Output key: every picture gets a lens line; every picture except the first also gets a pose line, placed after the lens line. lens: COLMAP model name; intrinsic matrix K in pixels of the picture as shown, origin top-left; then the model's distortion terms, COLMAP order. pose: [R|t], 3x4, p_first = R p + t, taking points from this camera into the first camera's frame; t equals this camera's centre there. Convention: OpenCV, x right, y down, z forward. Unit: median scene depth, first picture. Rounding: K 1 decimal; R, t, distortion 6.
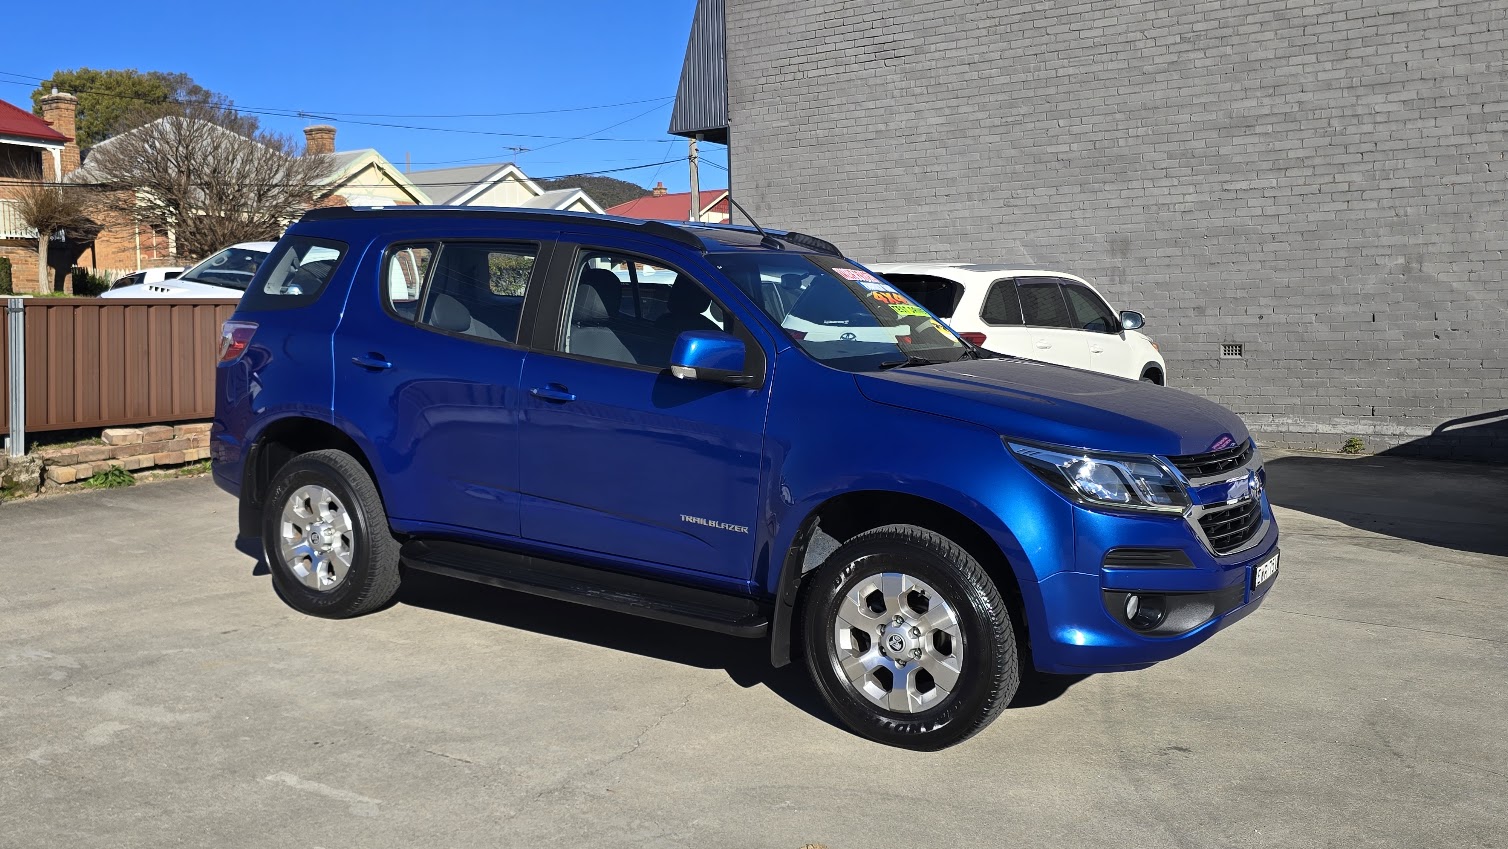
lens RADIAL K [[1369.7, 0, 750.9], [0, 1369.7, 427.3], [0, 0, 1]] dist [0.048320, 0.000000]
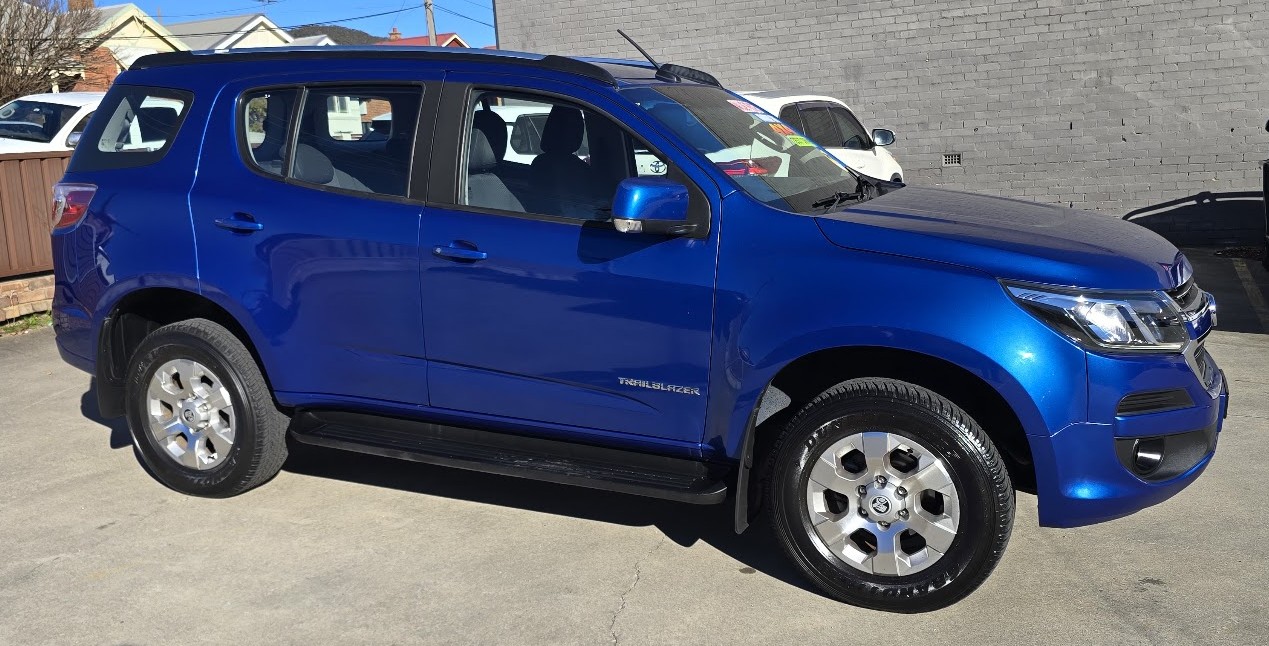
lens RADIAL K [[1108.3, 0, 641.6], [0, 1108.3, 350.5], [0, 0, 1]] dist [0.049810, -0.037274]
pose [[0.987811, -0.068580, 0.139736, -0.108419], [0.053208, 0.992404, 0.110919, -0.028532], [-0.146281, -0.102132, 0.983957, 0.201002]]
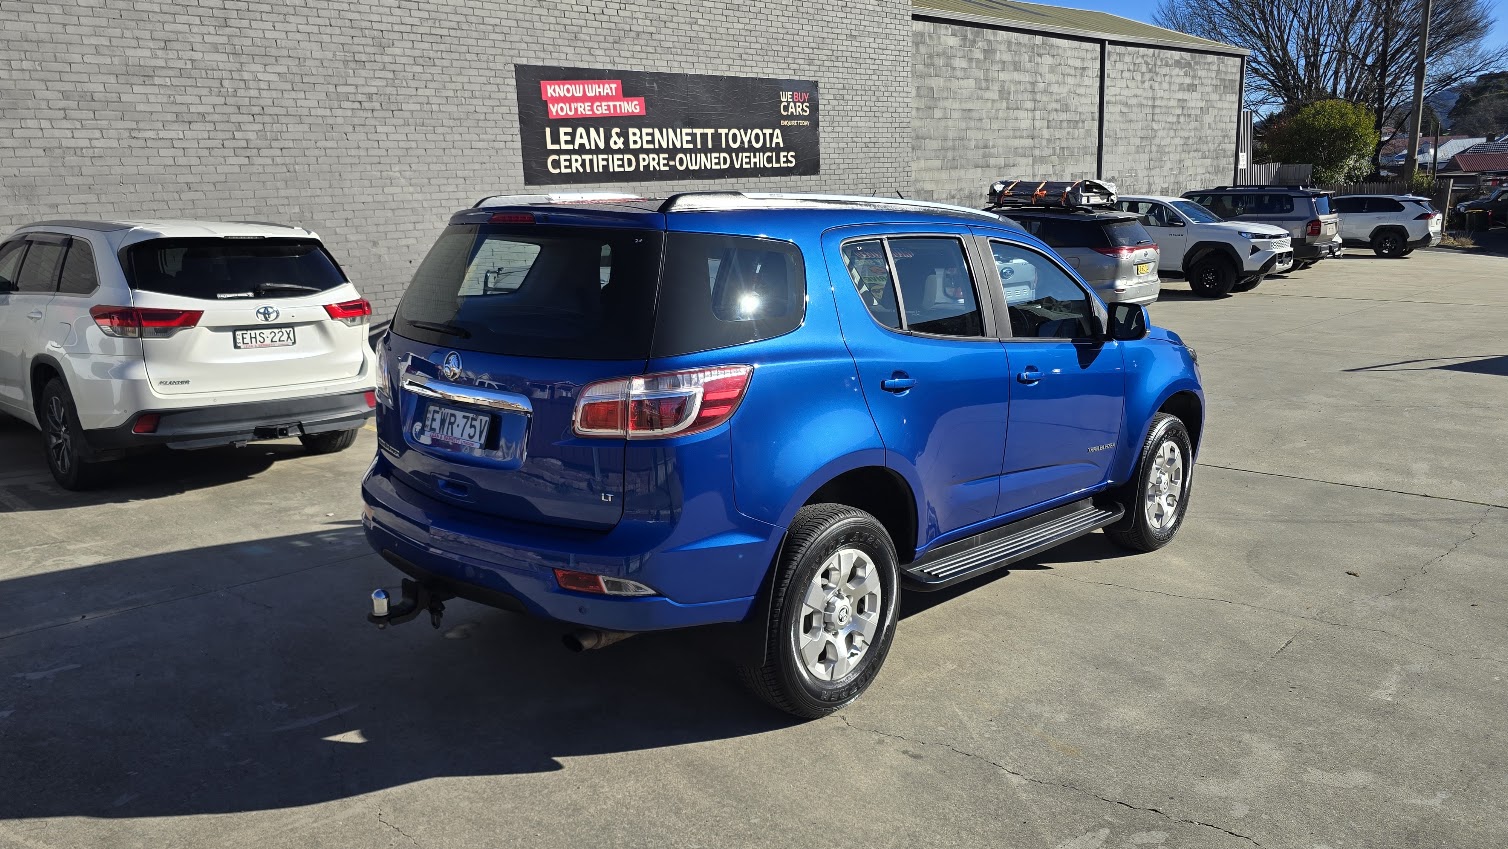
lens RADIAL K [[1103.4, 0, 733.2], [0, 1103.4, 447.3], [0, 0, 1]] dist [0.047676, -0.033964]
pose [[0.185675, -0.216159, 0.958541, -0.858485], [0.105982, 0.974218, 0.199165, -0.138448], [-0.976879, 0.064608, 0.203797, 0.859756]]
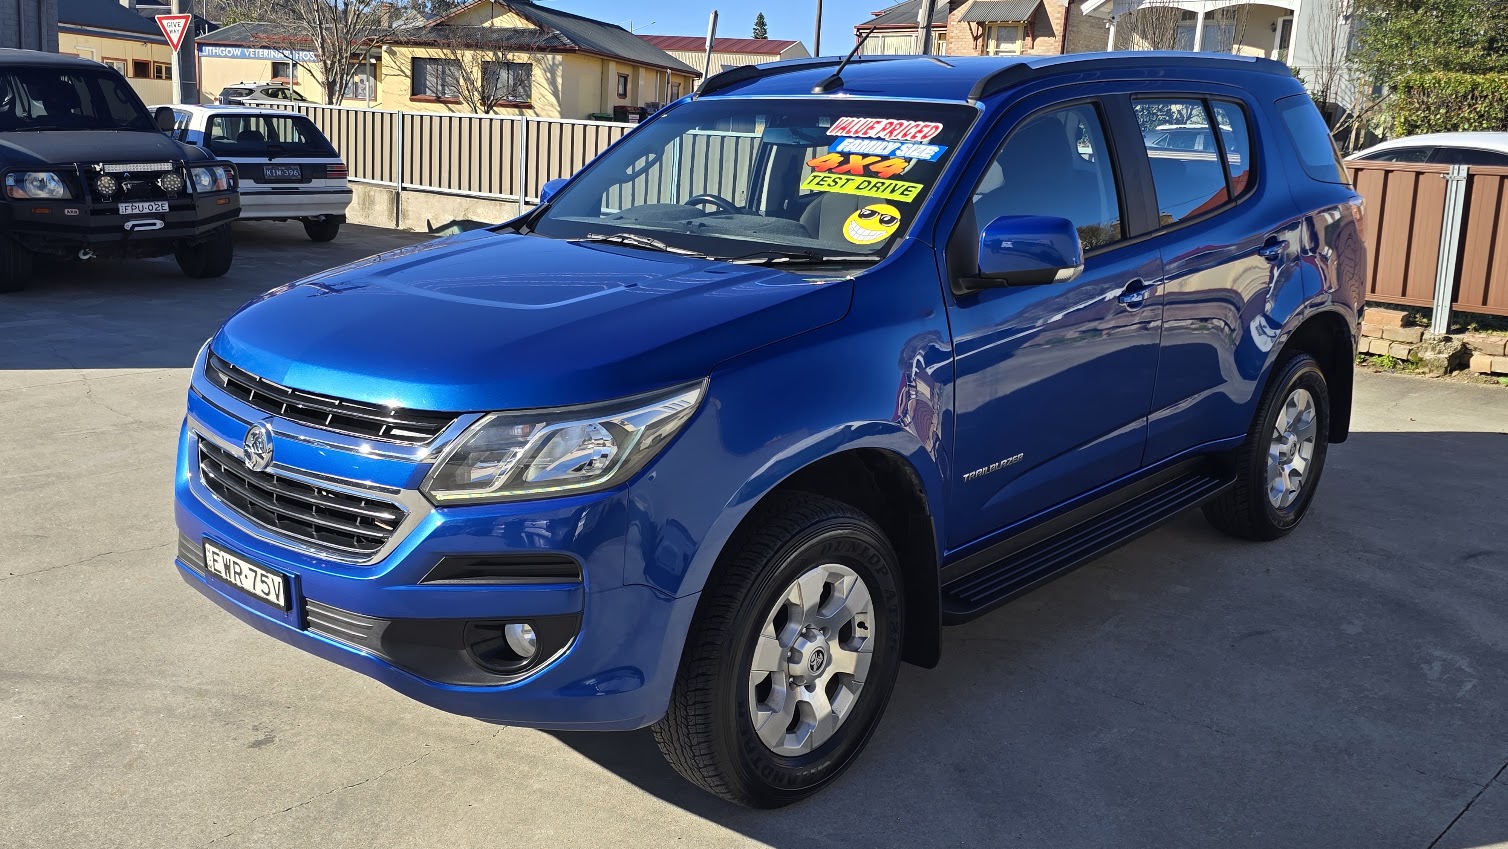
lens RADIAL K [[1369.7, 0, 740.0], [0, 1369.7, 417.9], [0, 0, 1]] dist [0.048320, 0.000000]
pose [[-0.183942, 0.200608, -0.962248, 0.697138], [-0.129389, 0.965492, 0.226018, -0.108616], [0.974384, 0.166079, -0.151638, 0.970468]]
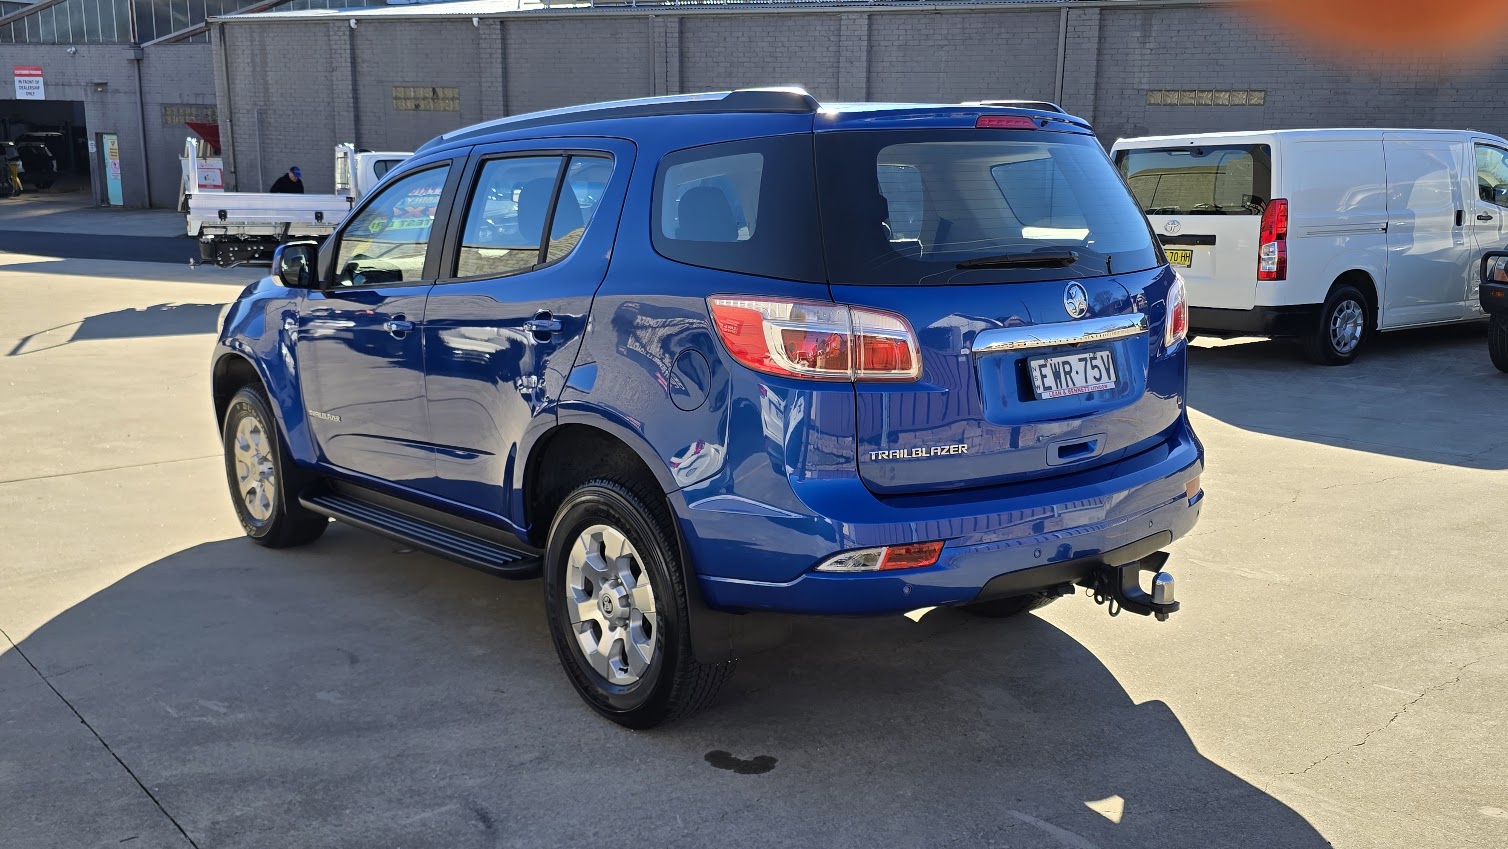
lens RADIAL K [[1369.7, 0, 745.4], [0, 1369.7, 439.4], [0, 0, 1]] dist [0.048320, 0.000000]
pose [[-0.950179, -0.070425, 0.303644, -0.385127], [0.020110, 0.958263, 0.285180, -0.191165], [-0.311055, 0.277078, -0.909105, 1.683548]]
